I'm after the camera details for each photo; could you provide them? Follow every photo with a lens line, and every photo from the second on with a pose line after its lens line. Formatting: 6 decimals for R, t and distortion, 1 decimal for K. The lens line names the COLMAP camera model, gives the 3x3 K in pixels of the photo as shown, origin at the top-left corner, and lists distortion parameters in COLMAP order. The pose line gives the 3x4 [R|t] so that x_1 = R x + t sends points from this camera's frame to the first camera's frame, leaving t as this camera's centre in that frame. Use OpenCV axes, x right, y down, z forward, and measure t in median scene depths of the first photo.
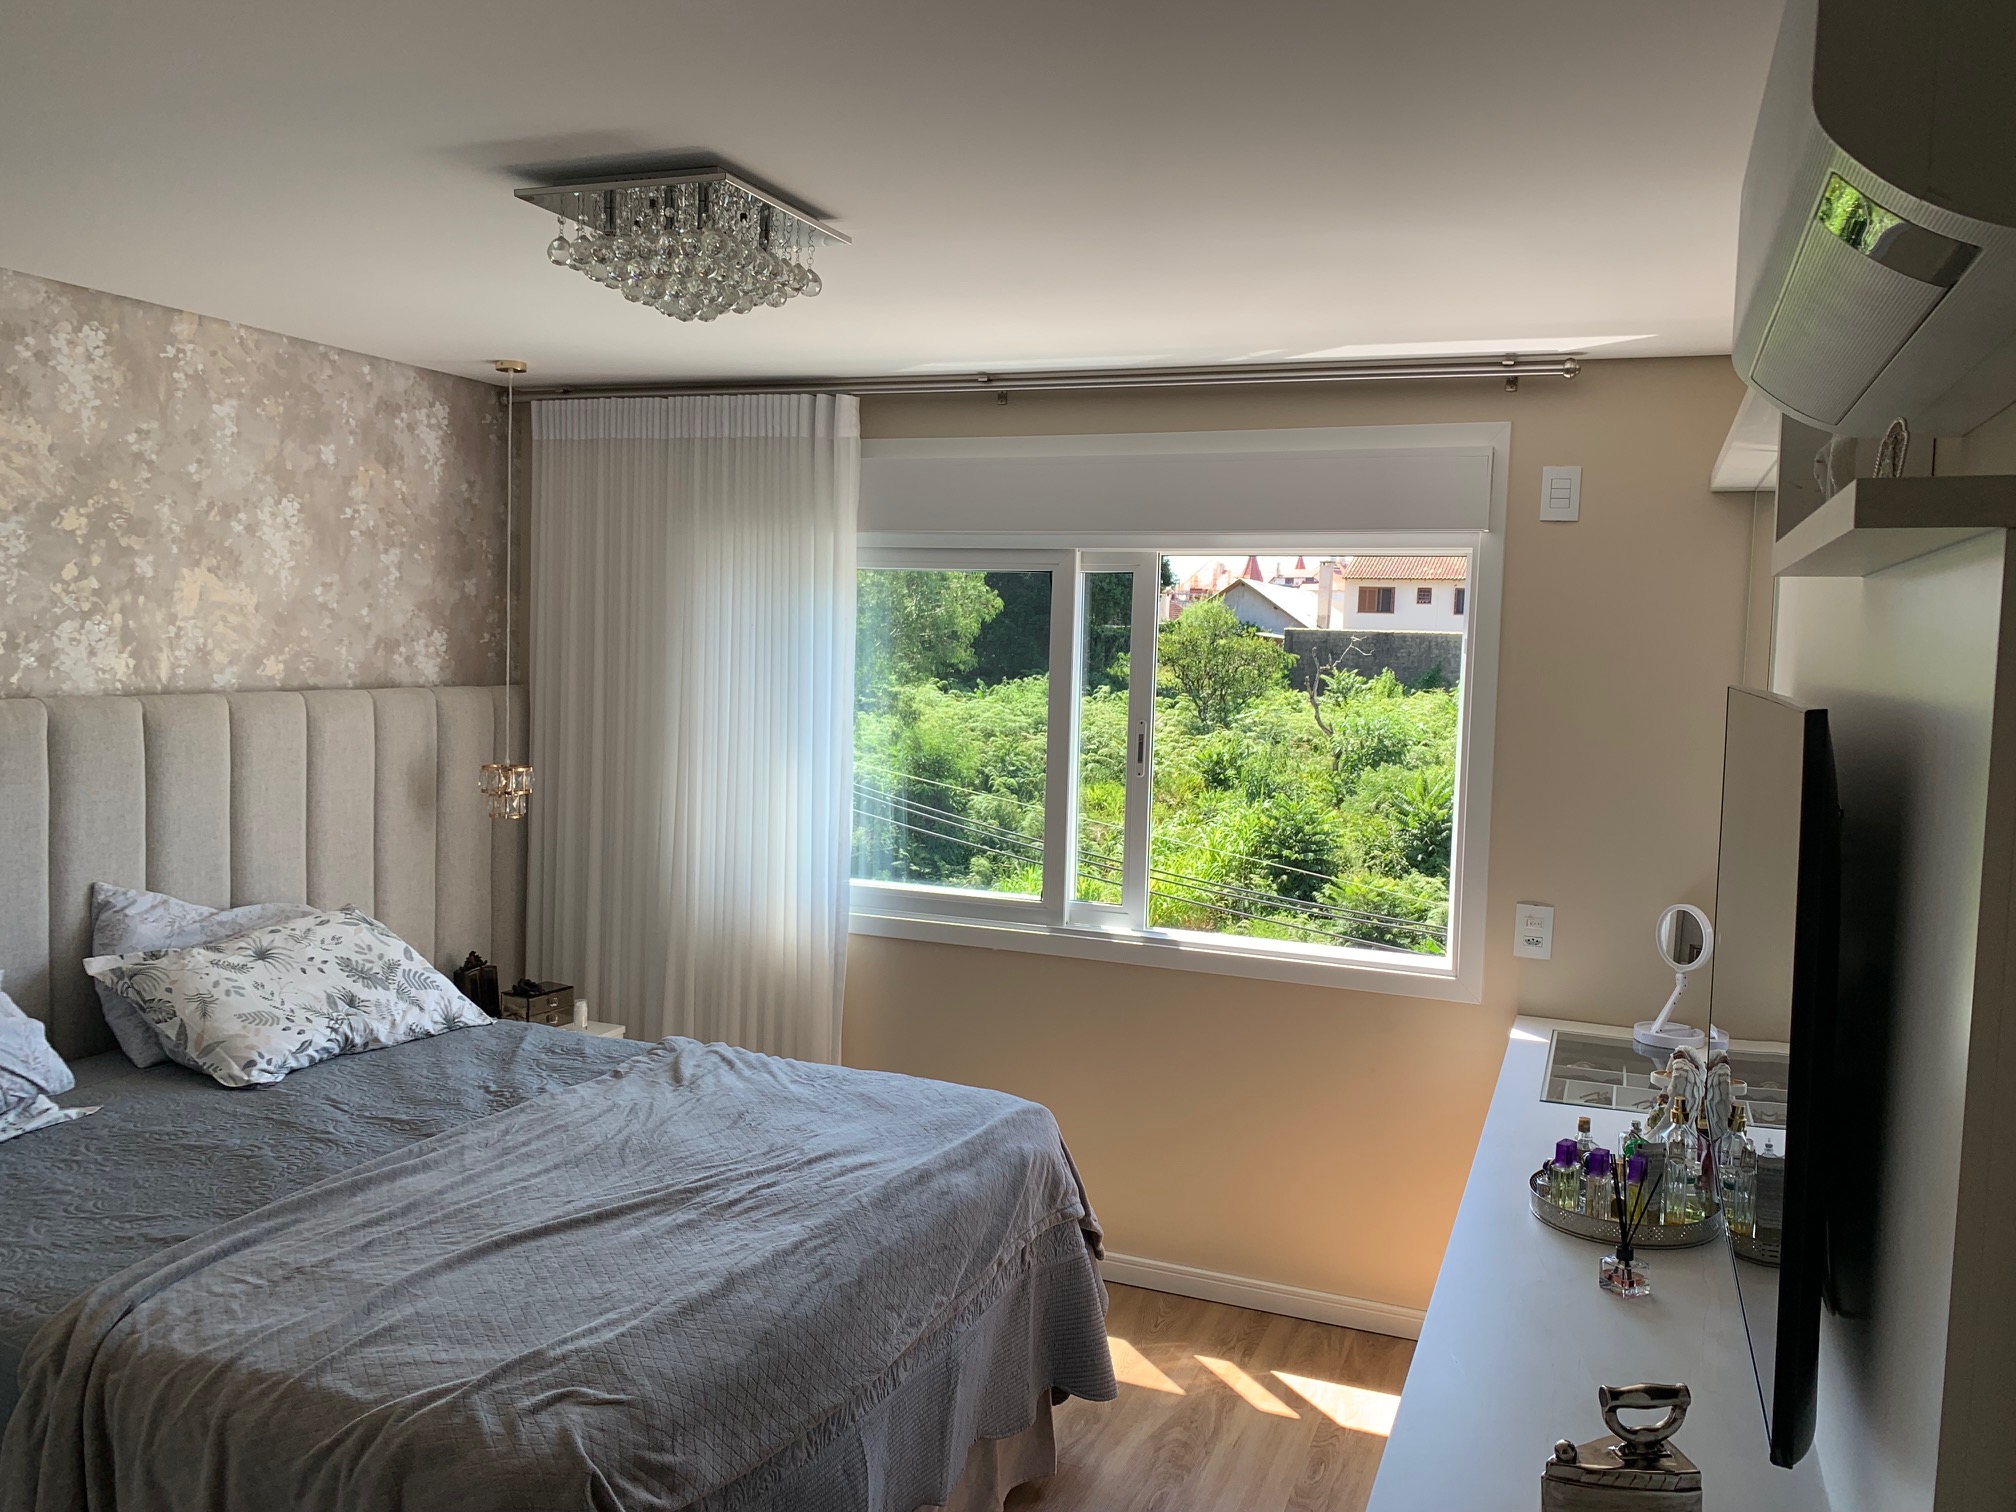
lens RADIAL K [[1548.4, 0, 1013.2], [0, 1548.4, 742.1], [0, 0, 1]] dist [0.043935, -0.066483]
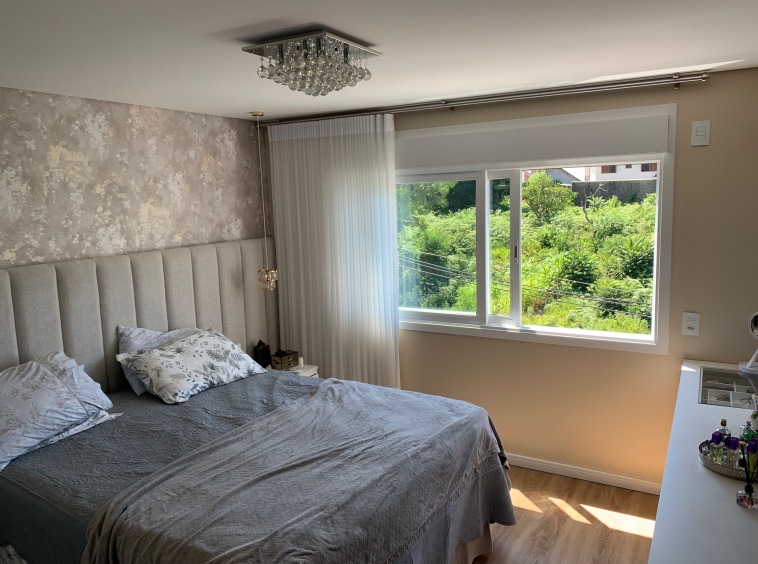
lens RADIAL K [[582.2, 0, 380.3], [0, 582.2, 277.2], [0, 0, 1]] dist [0.043935, -0.066483]
pose [[0.988288, -0.043465, -0.146276, 0.005017], [0.054027, 0.996151, 0.069023, -0.033433], [0.142713, -0.076118, 0.986833, 0.070020]]
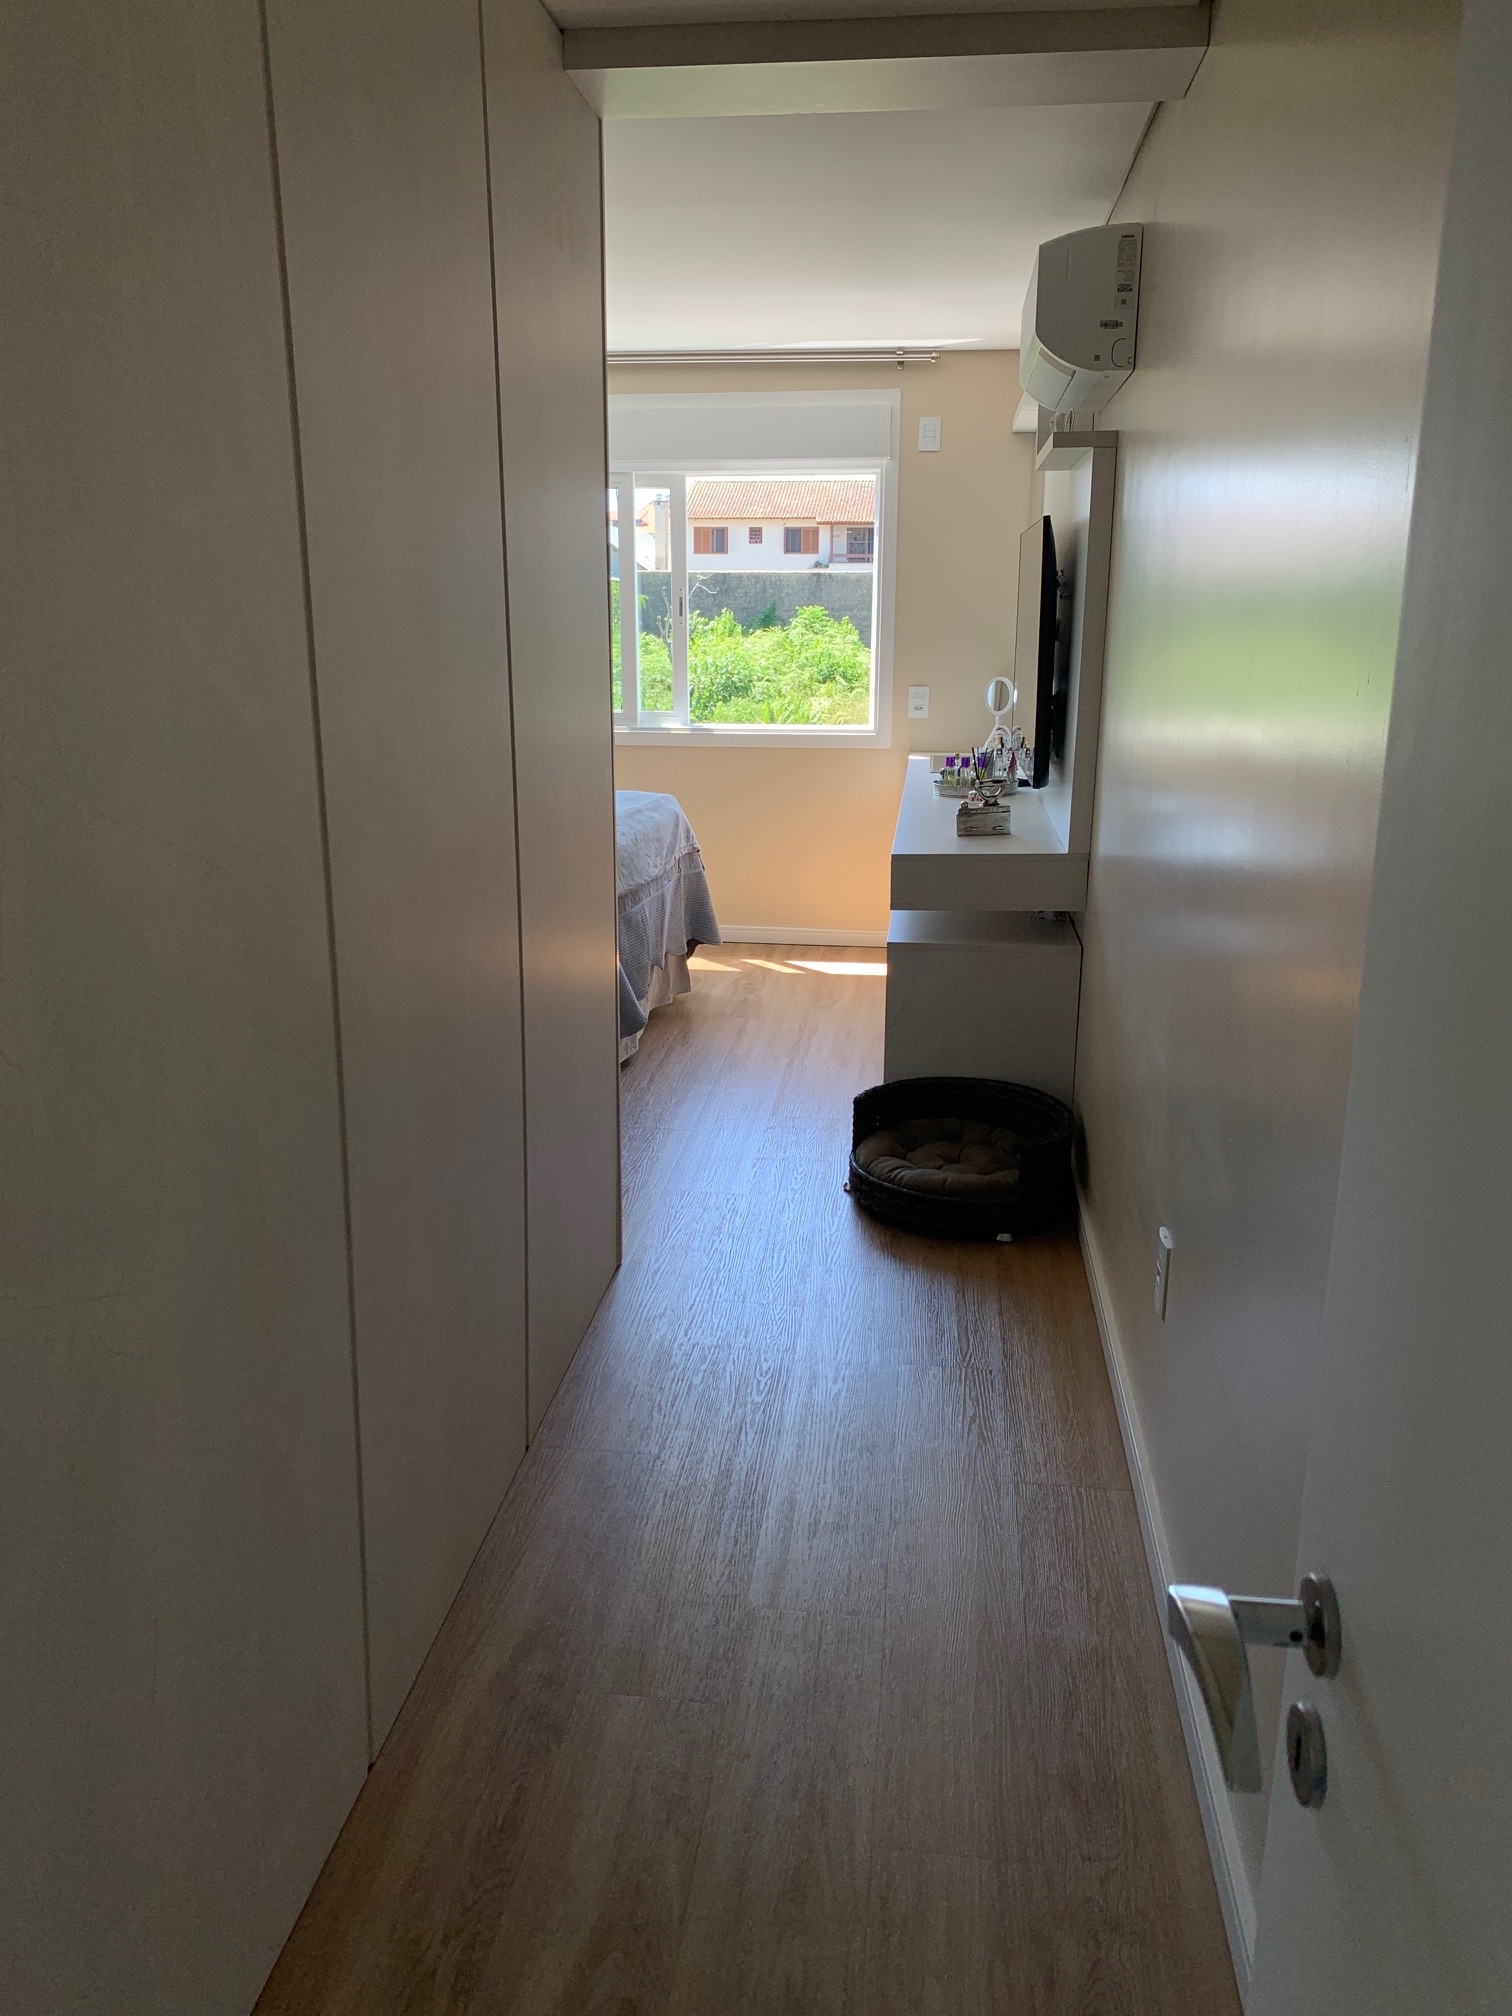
lens RADIAL K [[1548.4, 0, 725.8], [0, 1548.4, 1012.1], [0, 0, 1]] dist [0.043935, -0.066483]
pose [[0.970198, -0.094110, 0.223293, -0.292738], [0.048142, 0.977992, 0.203014, 0.098433], [-0.237485, -0.186214, 0.953376, -0.661350]]
